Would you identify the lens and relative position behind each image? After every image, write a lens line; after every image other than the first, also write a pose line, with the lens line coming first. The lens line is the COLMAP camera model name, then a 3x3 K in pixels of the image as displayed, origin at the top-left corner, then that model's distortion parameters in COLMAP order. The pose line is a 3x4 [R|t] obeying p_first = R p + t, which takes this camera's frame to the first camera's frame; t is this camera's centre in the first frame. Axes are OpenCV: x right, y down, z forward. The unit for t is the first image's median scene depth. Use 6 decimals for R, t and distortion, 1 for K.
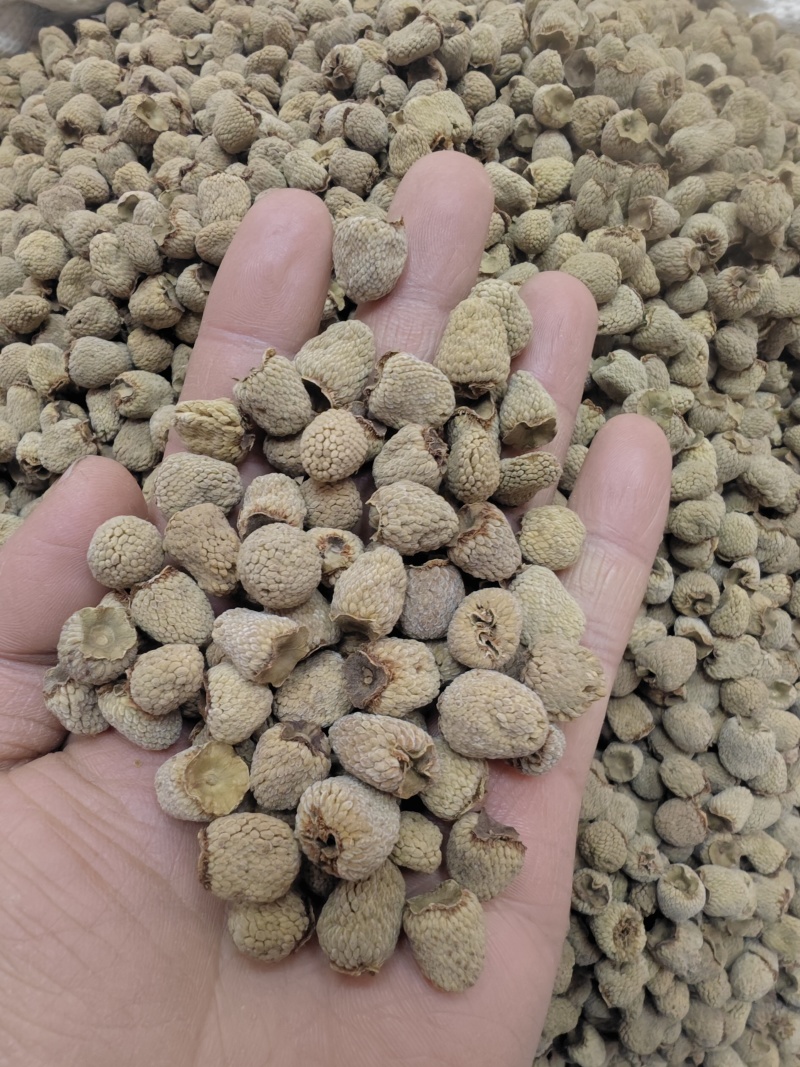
lens RADIAL K [[703.8, 0, 402.5], [0, 703.8, 538.9], [0, 0, 1]] dist [-0.000471, 0.010222]
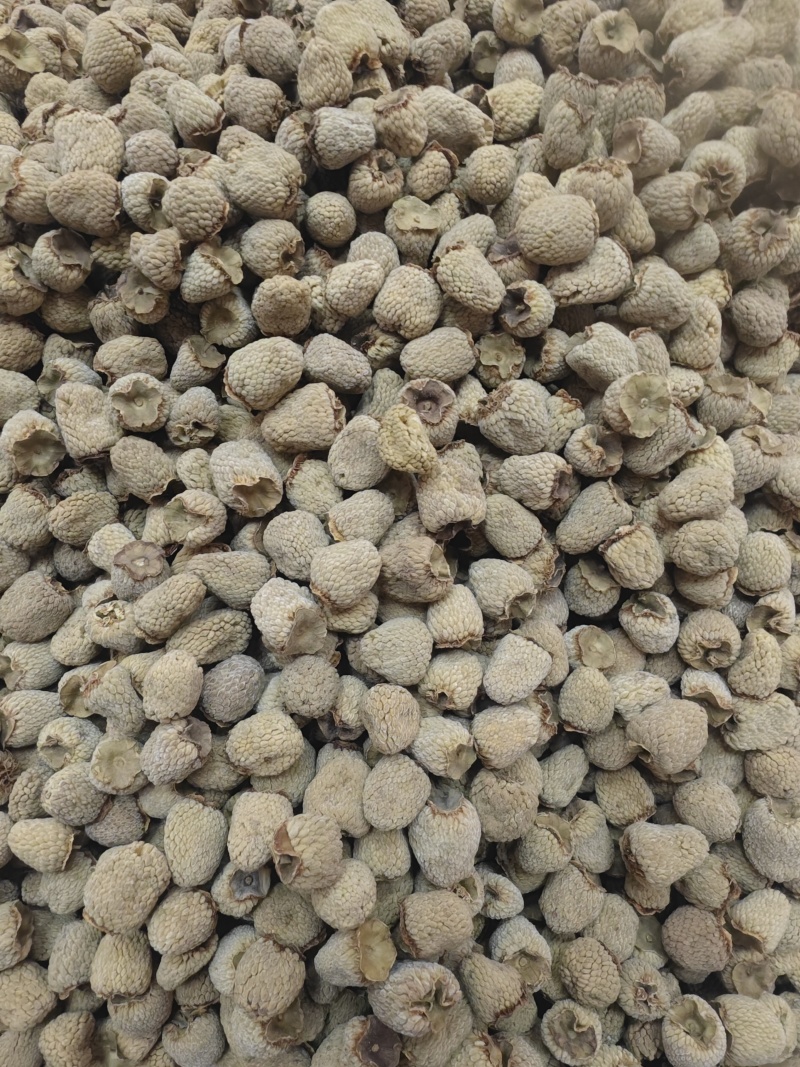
lens RADIAL K [[703.8, 0, 400.9], [0, 703.8, 539.2], [0, 0, 1]] dist [-0.000471, 0.010222]
pose [[0.998621, -0.015978, -0.050017, 0.122912], [0.016257, 0.999854, 0.005178, -0.040965], [0.049927, -0.005984, 0.998735, 0.220781]]
